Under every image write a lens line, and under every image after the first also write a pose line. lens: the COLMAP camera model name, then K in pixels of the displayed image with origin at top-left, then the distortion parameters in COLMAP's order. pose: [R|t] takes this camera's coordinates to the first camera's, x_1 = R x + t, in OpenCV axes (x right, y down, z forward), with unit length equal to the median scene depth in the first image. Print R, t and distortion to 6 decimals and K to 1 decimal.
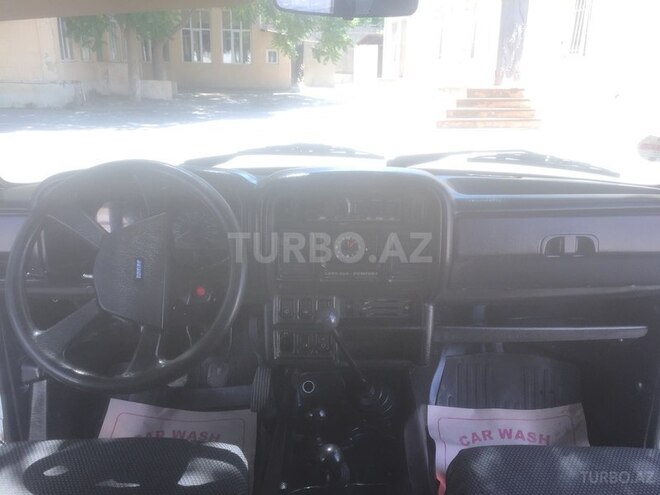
lens RADIAL K [[558.6, 0, 329.4], [0, 558.6, 259.0], [0, 0, 1]] dist [0.010456, 0.003761]
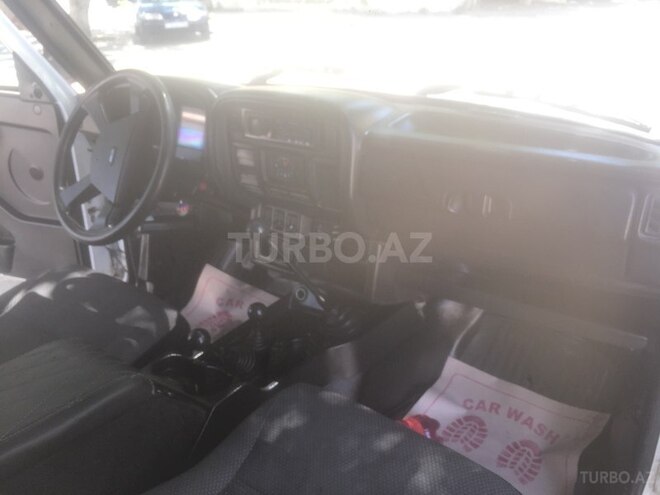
lens RADIAL K [[578.0, 0, 330.0], [0, 578.0, 247.5], [0, 0, 1]] dist [-0.004103, -0.004139]
pose [[0.794833, 0.229708, -0.561672, 0.531124], [-0.158277, 0.972023, 0.173549, -0.053291], [0.585823, -0.049042, 0.808954, 0.110826]]
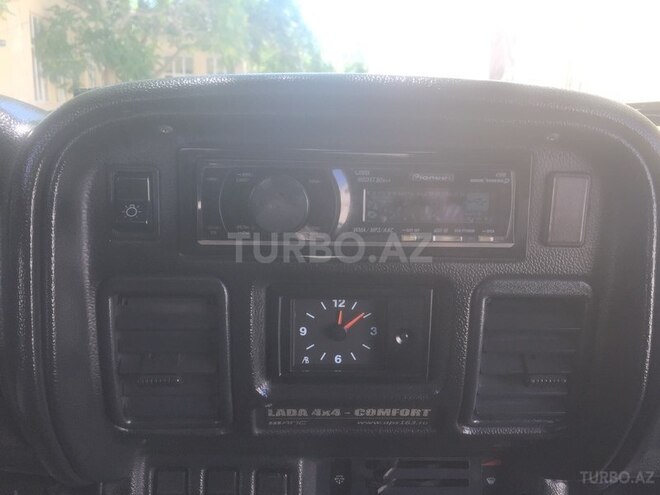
lens RADIAL K [[558.6, 0, 329.4], [0, 558.6, 259.0], [0, 0, 1]] dist [0.010456, 0.003761]
pose [[0.999600, 0.007243, 0.027355, 0.013085], [-0.004783, 0.996026, -0.088932, -0.023952], [-0.027891, 0.088766, 0.995662, 0.479988]]
